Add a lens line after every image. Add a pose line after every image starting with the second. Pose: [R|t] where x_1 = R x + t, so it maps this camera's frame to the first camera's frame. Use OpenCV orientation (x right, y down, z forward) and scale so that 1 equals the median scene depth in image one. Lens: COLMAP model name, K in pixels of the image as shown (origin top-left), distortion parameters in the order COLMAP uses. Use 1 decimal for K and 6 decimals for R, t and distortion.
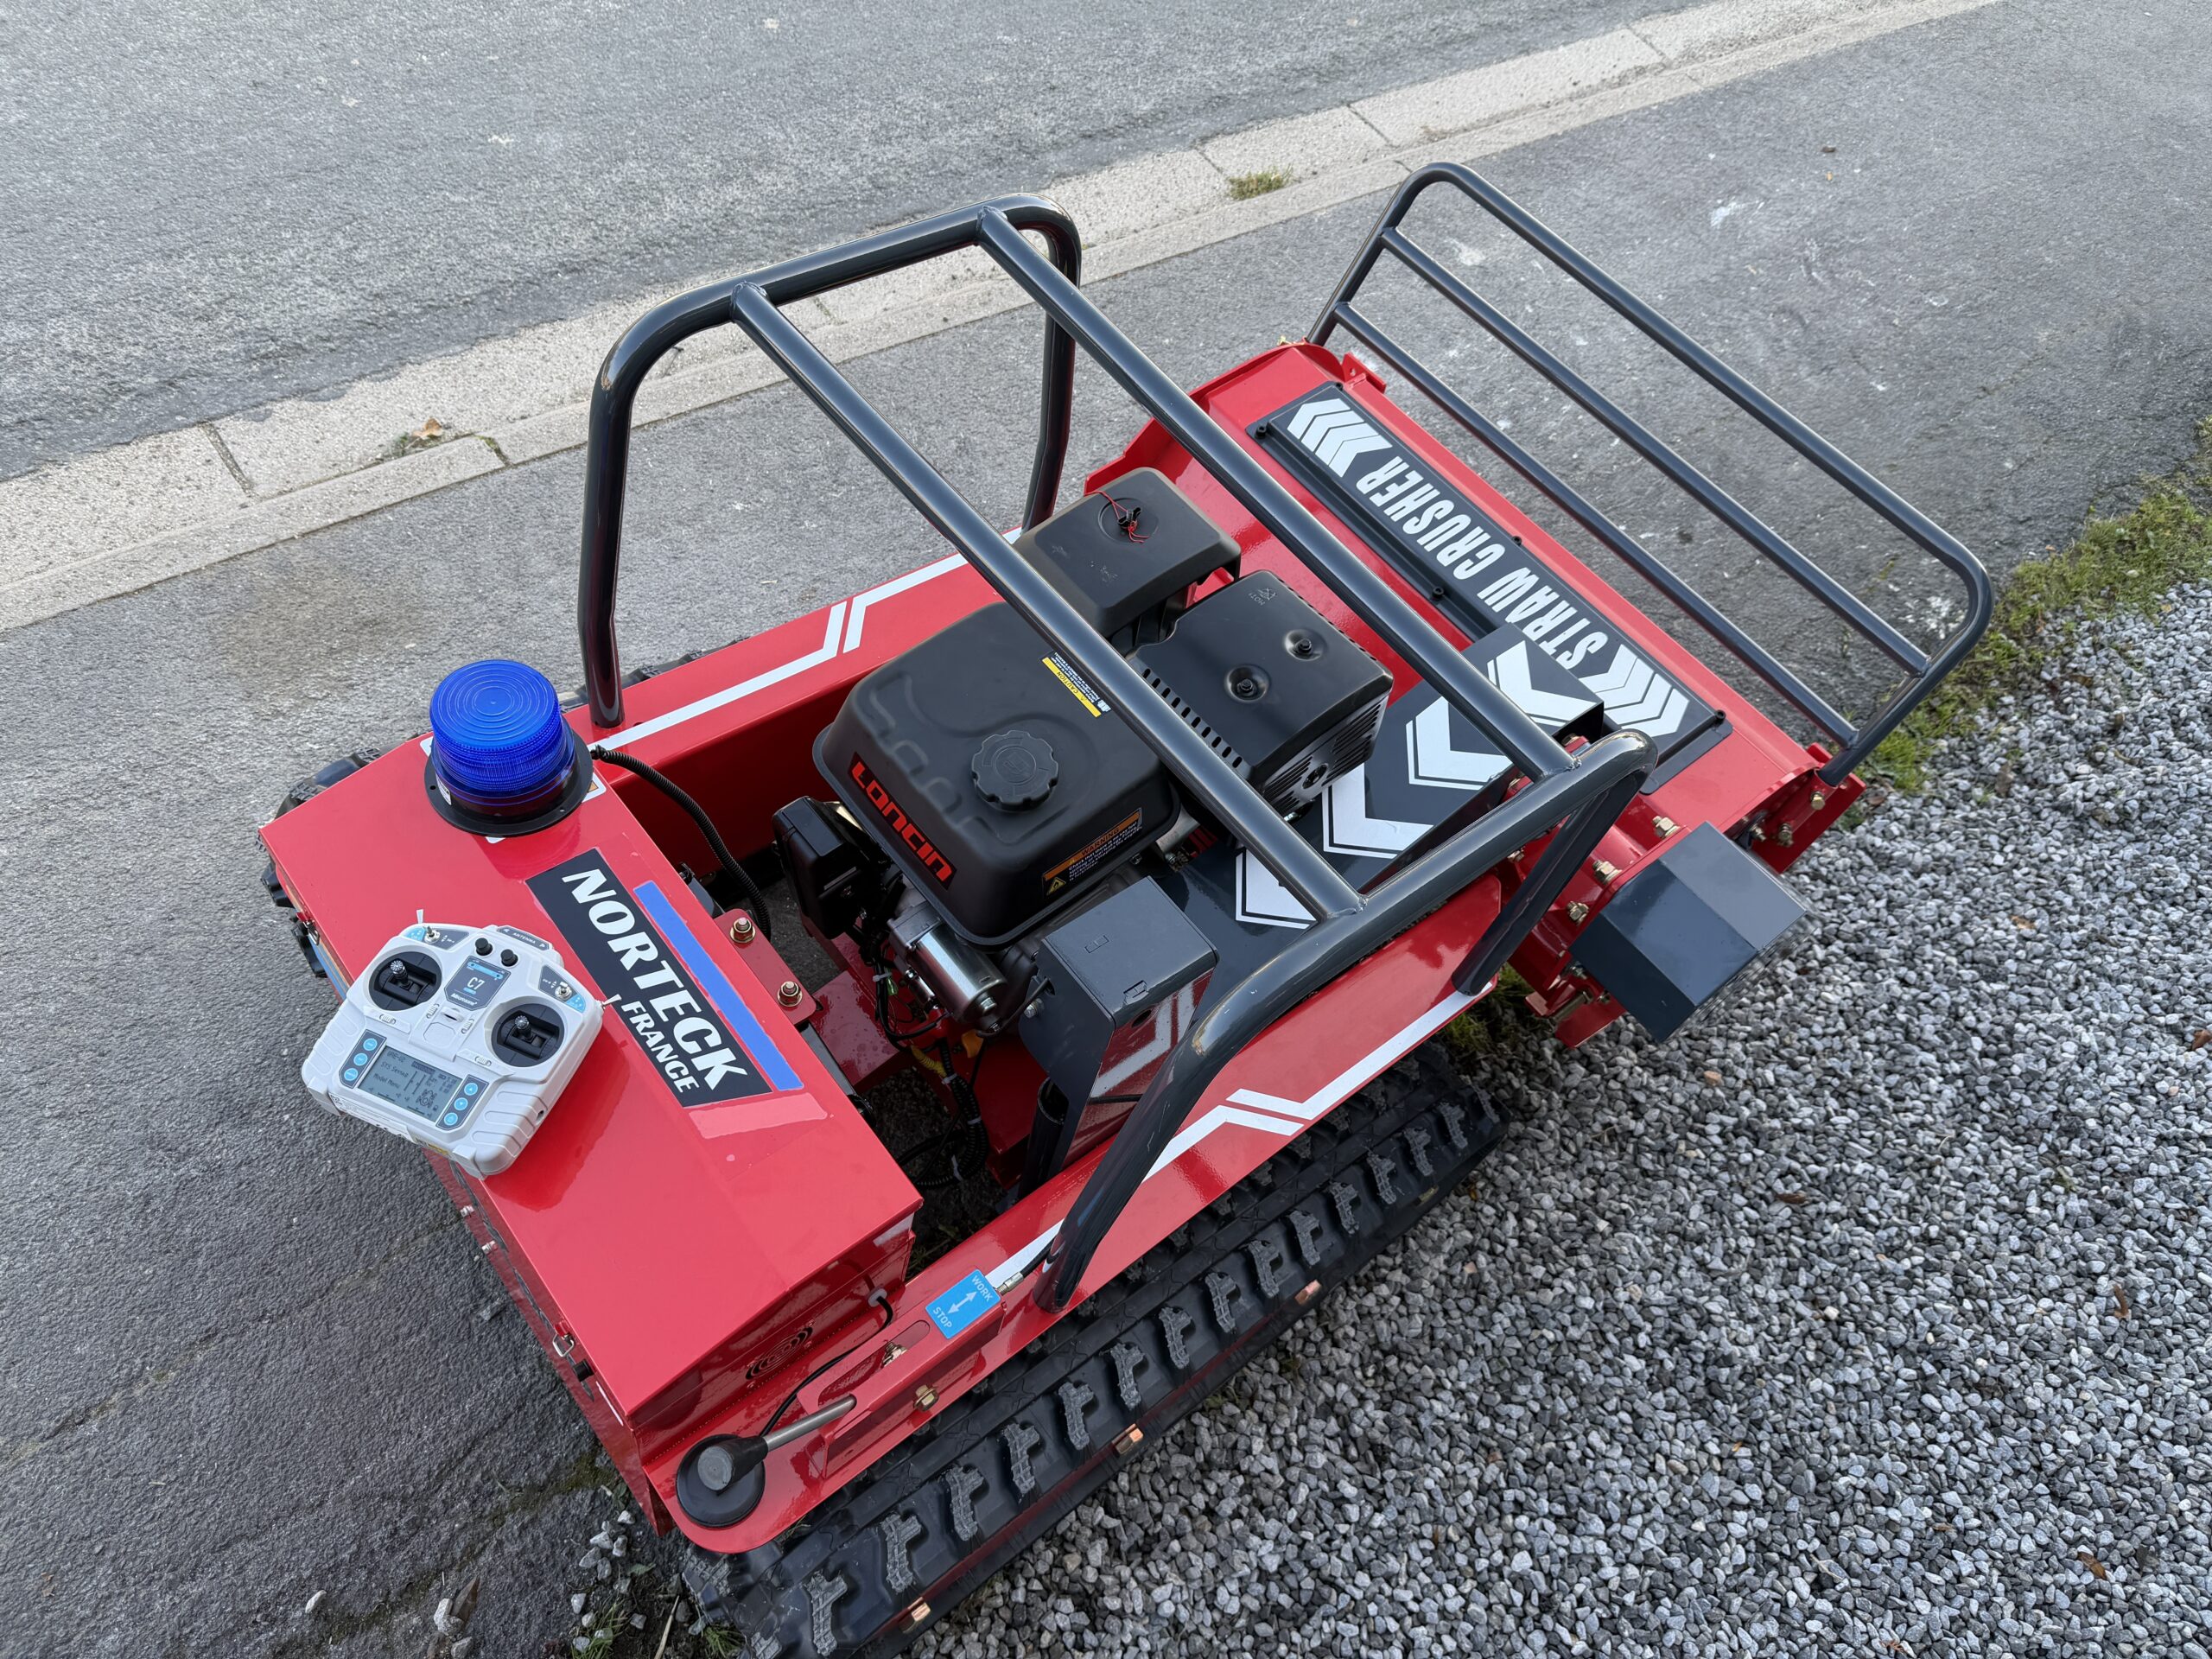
lens RADIAL K [[1561.2, 0, 1104.2], [0, 1561.2, 833.0], [0, 0, 1]] dist [0.039845, -0.054318]
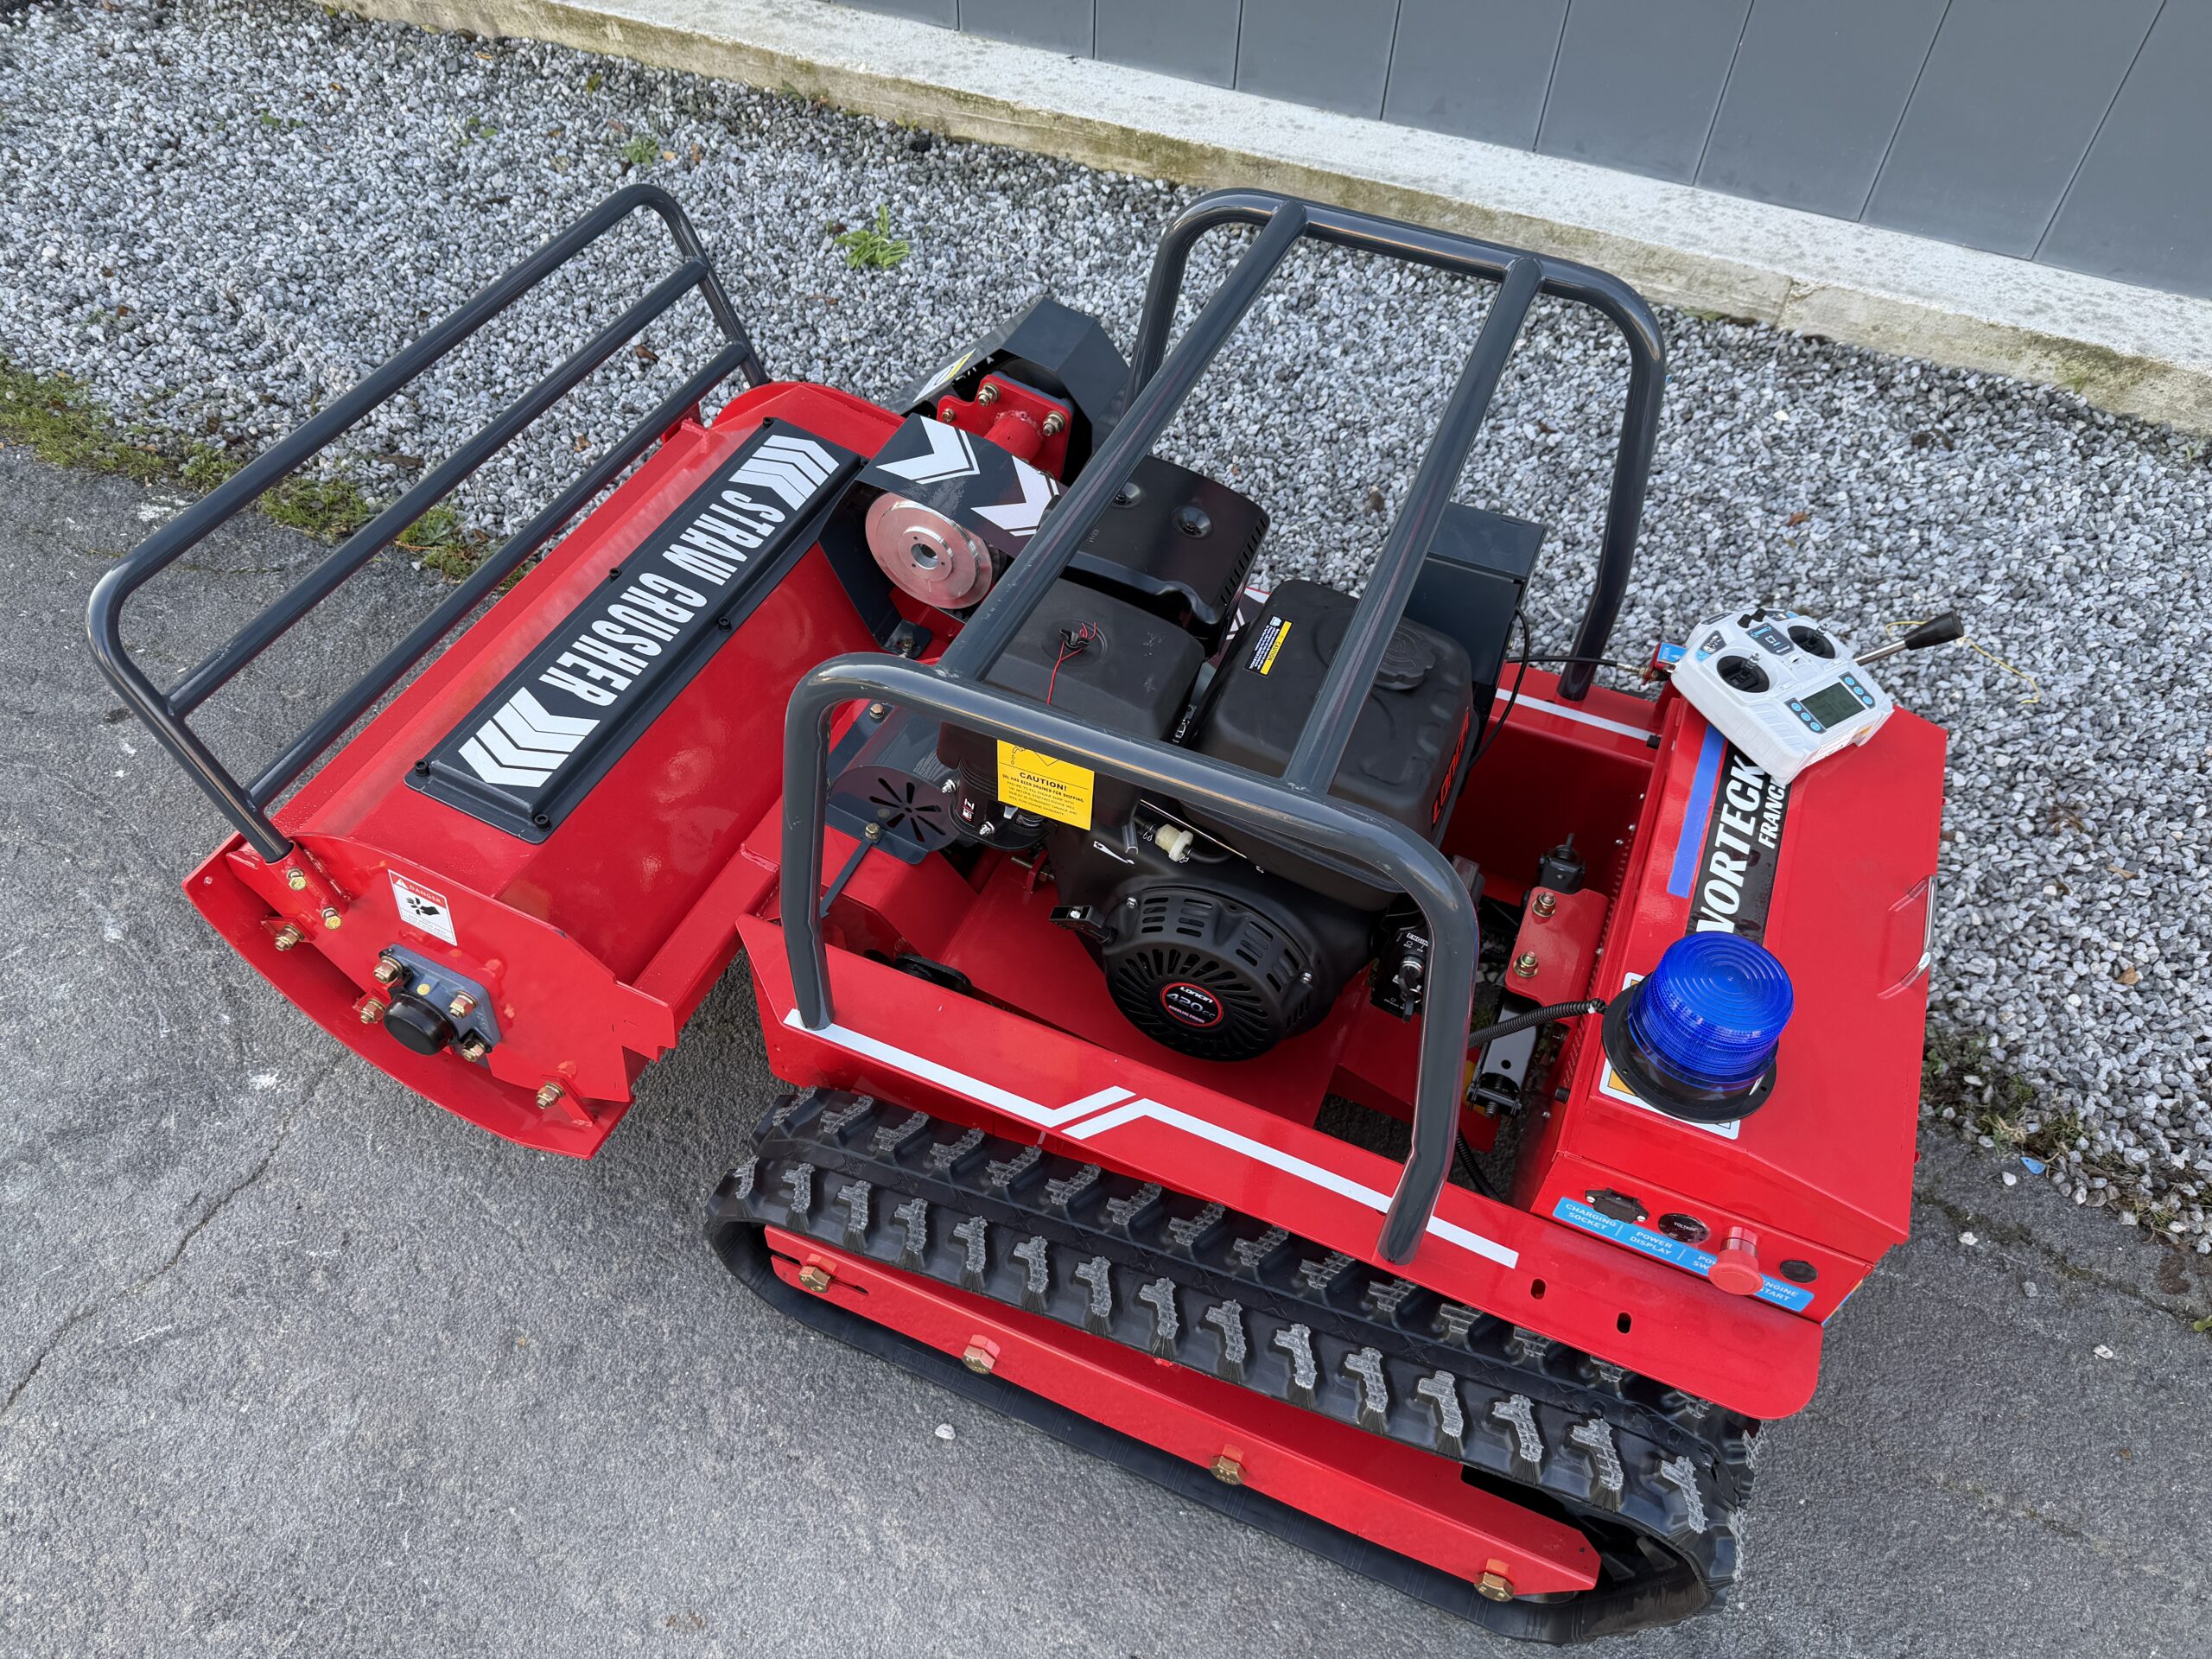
lens RADIAL K [[1561.2, 0, 1106.1], [0, 1561.2, 844.8], [0, 0, 1]] dist [0.039845, -0.054318]
pose [[-0.453785, -0.784346, 0.422942, -0.389460], [0.646149, 0.037224, 0.762303, -0.726284], [-0.613653, 0.619205, 0.489913, 0.513310]]
